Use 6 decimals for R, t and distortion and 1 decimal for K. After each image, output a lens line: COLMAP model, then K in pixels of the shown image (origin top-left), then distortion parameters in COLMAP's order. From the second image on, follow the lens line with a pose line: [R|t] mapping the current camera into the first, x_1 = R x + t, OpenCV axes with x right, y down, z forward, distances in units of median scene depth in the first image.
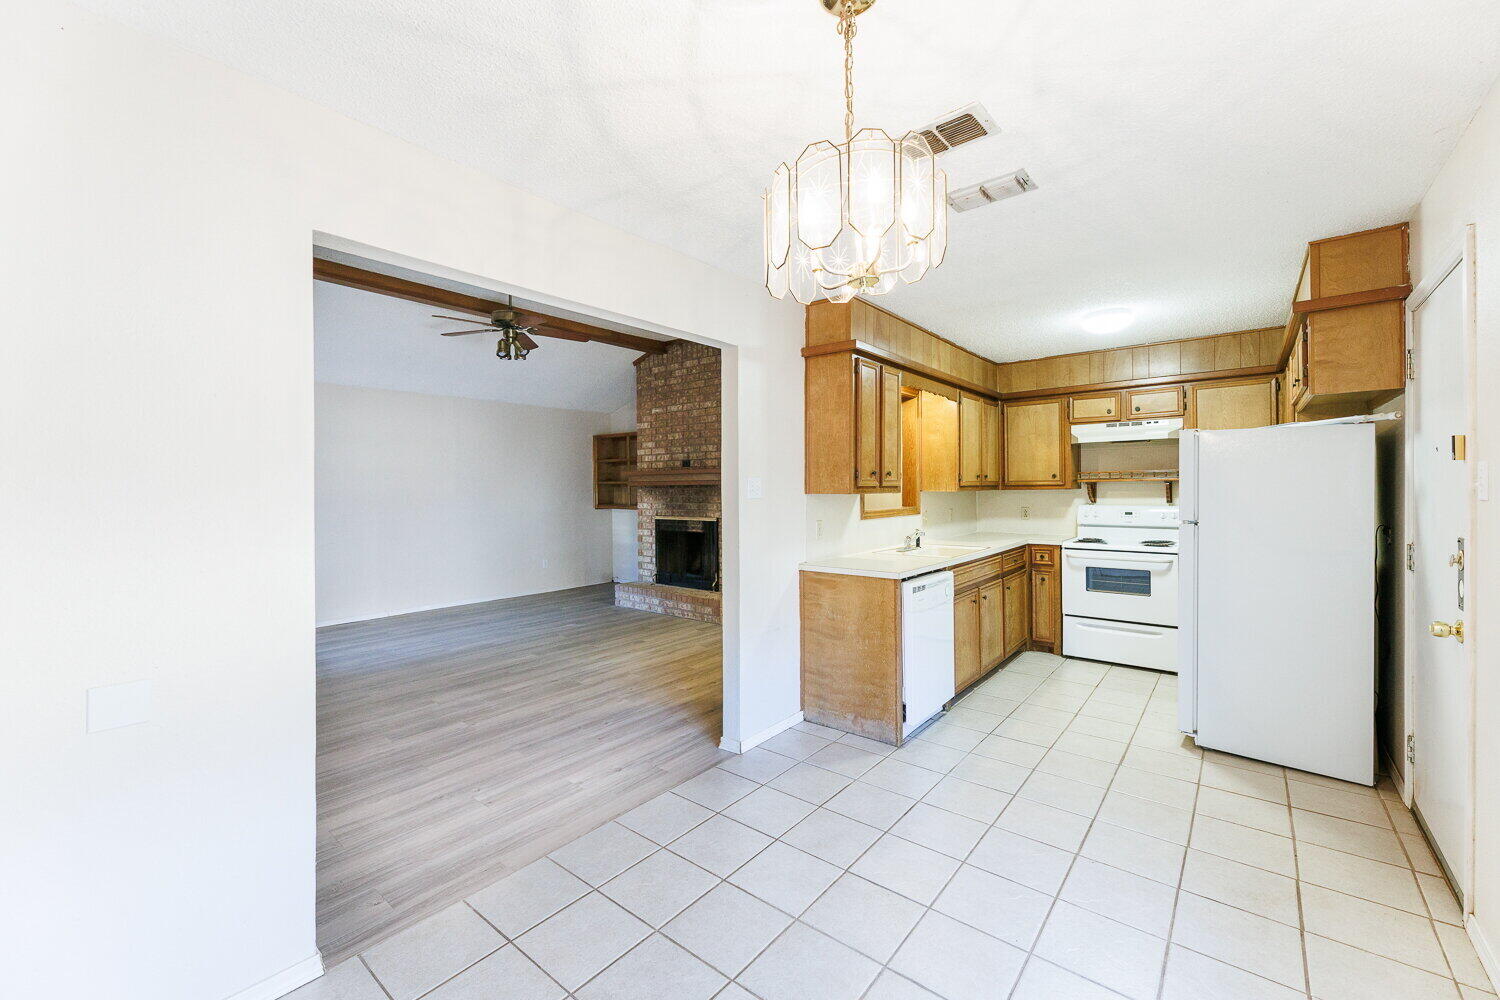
lens RADIAL K [[610.0, 0, 747.9], [0, 610.0, 486.9], [0, 0, 1]] dist [-0.002718, 0.001100]
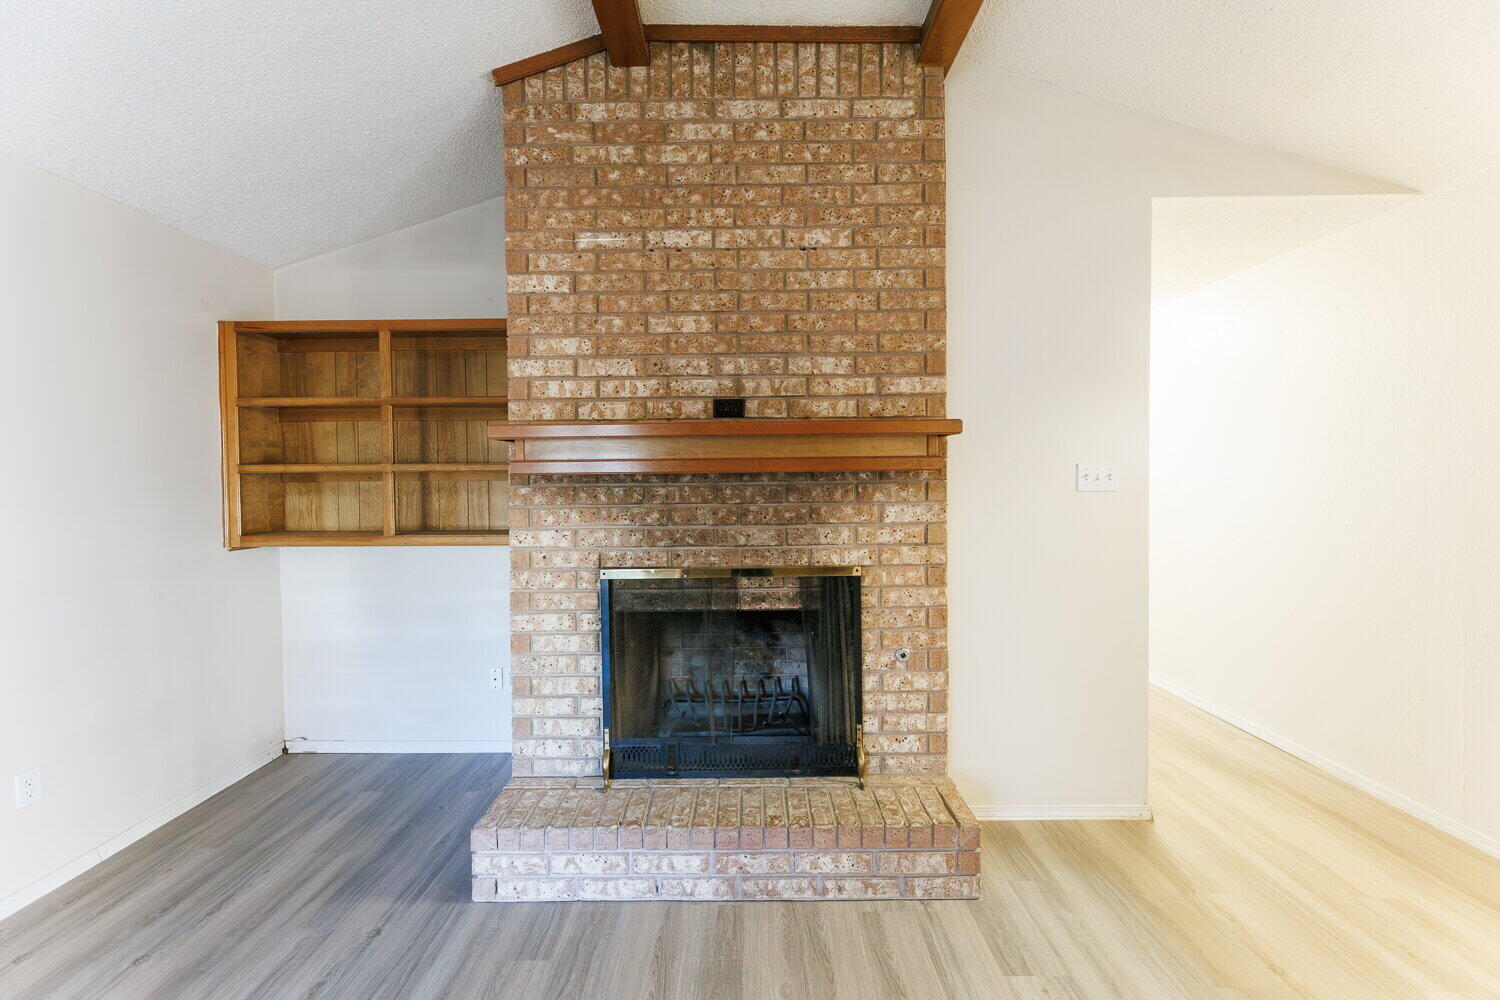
lens RADIAL K [[610.0, 0, 741.5], [0, 610.0, 490.6], [0, 0, 1]] dist [-0.002718, 0.001100]
pose [[0.778841, -0.010127, 0.627139, -0.443605], [0.005122, 0.999939, 0.009786, 0.005266], [-0.627200, -0.004410, 0.778845, 1.063612]]
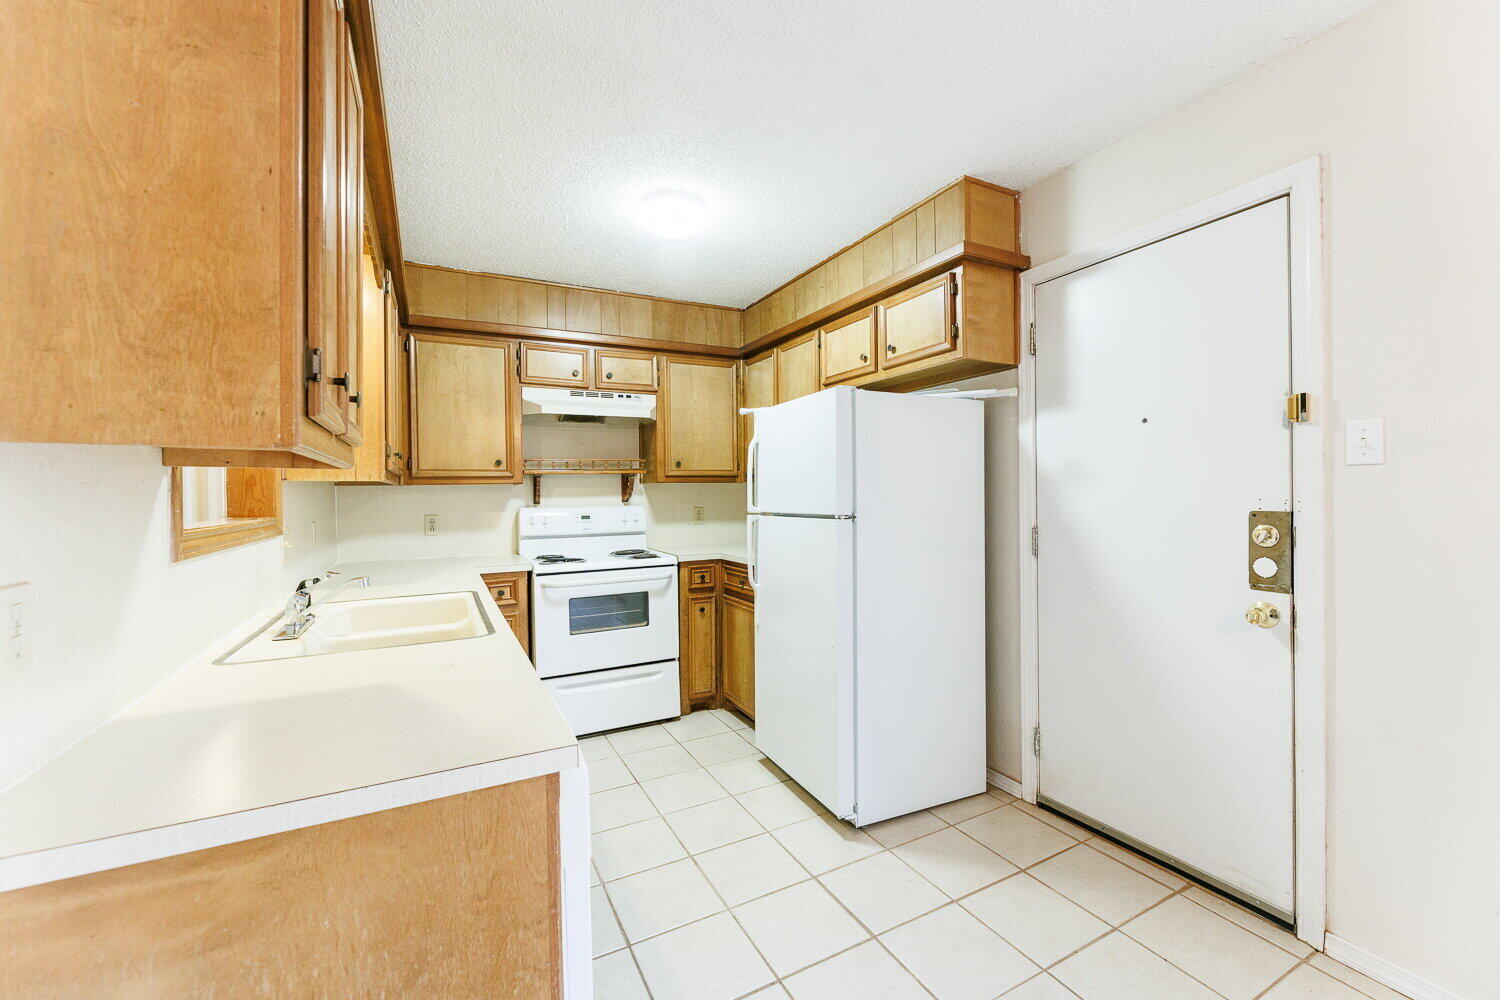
lens RADIAL K [[610.0, 0, 758.1], [0, 610.0, 497.7], [0, 0, 1]] dist [-0.002718, 0.001100]
pose [[0.383385, -0.003863, 0.923581, 0.020697], [0.009882, 0.999951, 0.000080, 0.022613], [-0.923536, 0.009096, 0.383405, 0.546331]]
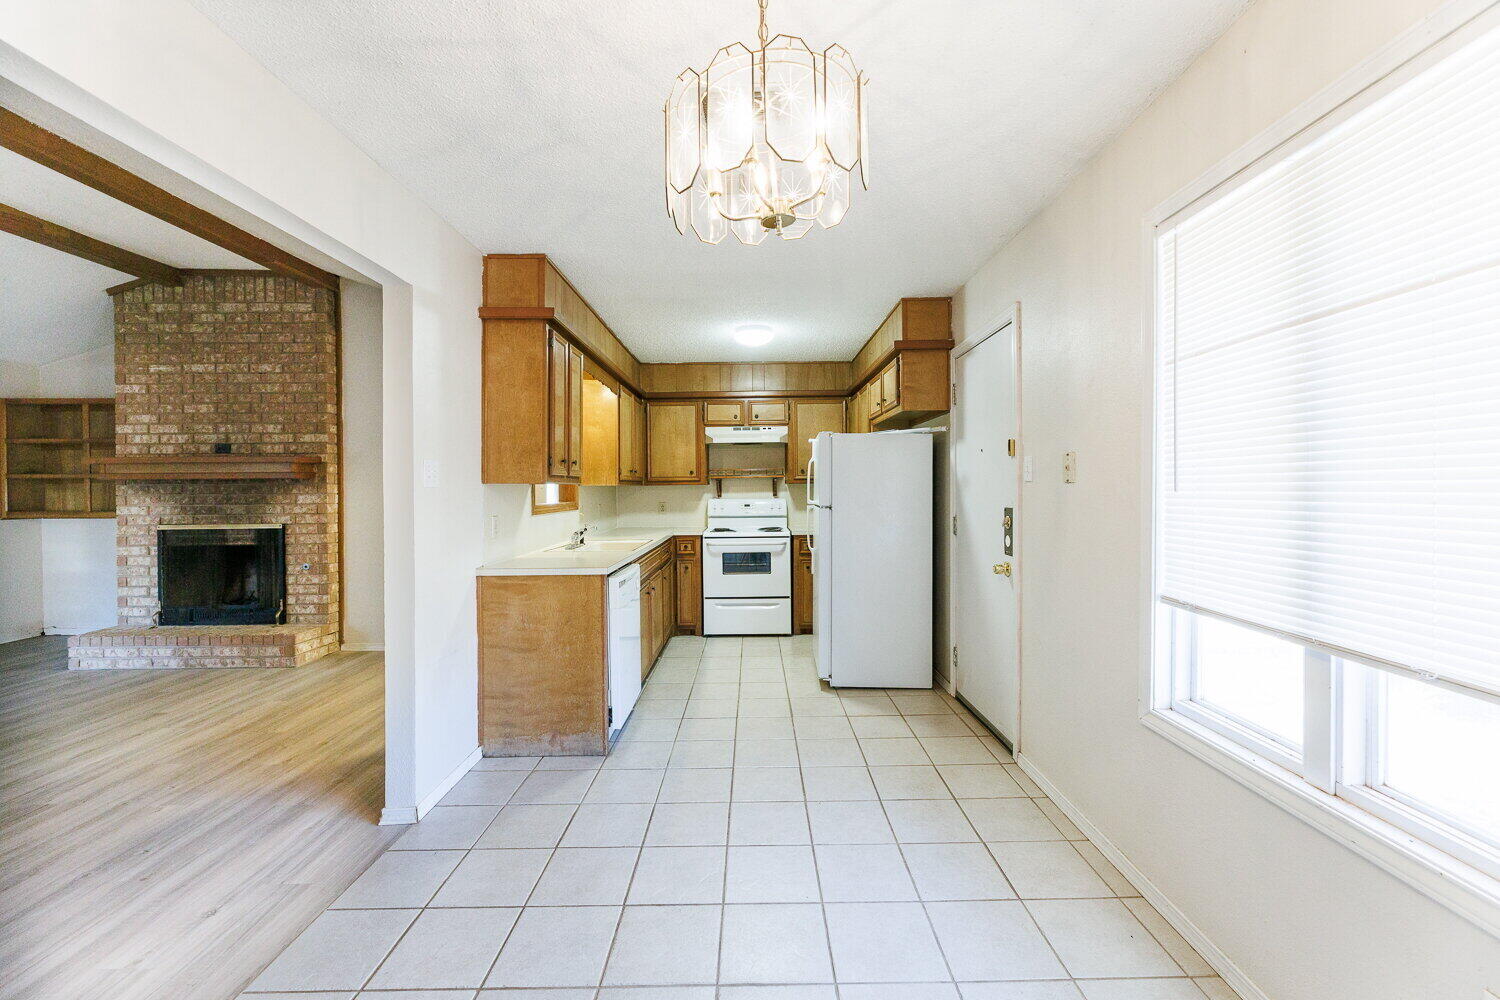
lens RADIAL K [[610.0, 0, 759.3], [0, 610.0, 490.5], [0, 0, 1]] dist [-0.002718, 0.001100]
pose [[0.765889, -0.000478, 0.642972, -0.114273], [0.001597, 0.999998, -0.001158, 0.016865], [-0.642971, 0.001913, 0.765888, 0.093875]]
